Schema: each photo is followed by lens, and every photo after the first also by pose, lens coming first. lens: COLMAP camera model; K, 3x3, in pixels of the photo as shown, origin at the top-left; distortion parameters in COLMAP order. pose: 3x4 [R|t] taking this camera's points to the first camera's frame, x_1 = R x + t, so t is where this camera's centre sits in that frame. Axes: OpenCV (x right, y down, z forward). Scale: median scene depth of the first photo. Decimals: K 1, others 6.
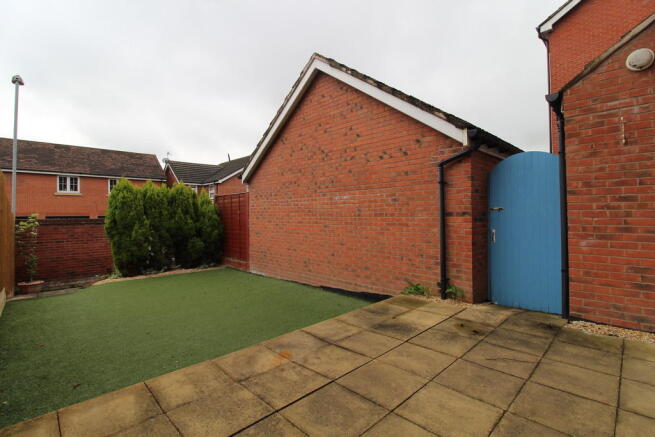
lens RADIAL K [[305.4, 0, 327.5], [0, 305.4, 218.5], [0, 0, 1]] dist [-0.003555, -0.000771]
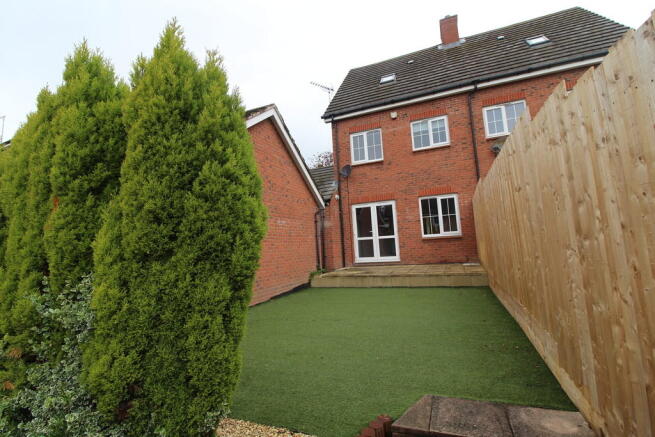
lens RADIAL K [[305.4, 0, 327.5], [0, 305.4, 218.5], [0, 0, 1]] dist [-0.003555, -0.000771]
pose [[-0.402544, 0.116410, 0.907969, -1.207180], [0.068659, 0.992927, -0.096862, 0.056782], [-0.912822, 0.023349, -0.407690, 1.321669]]
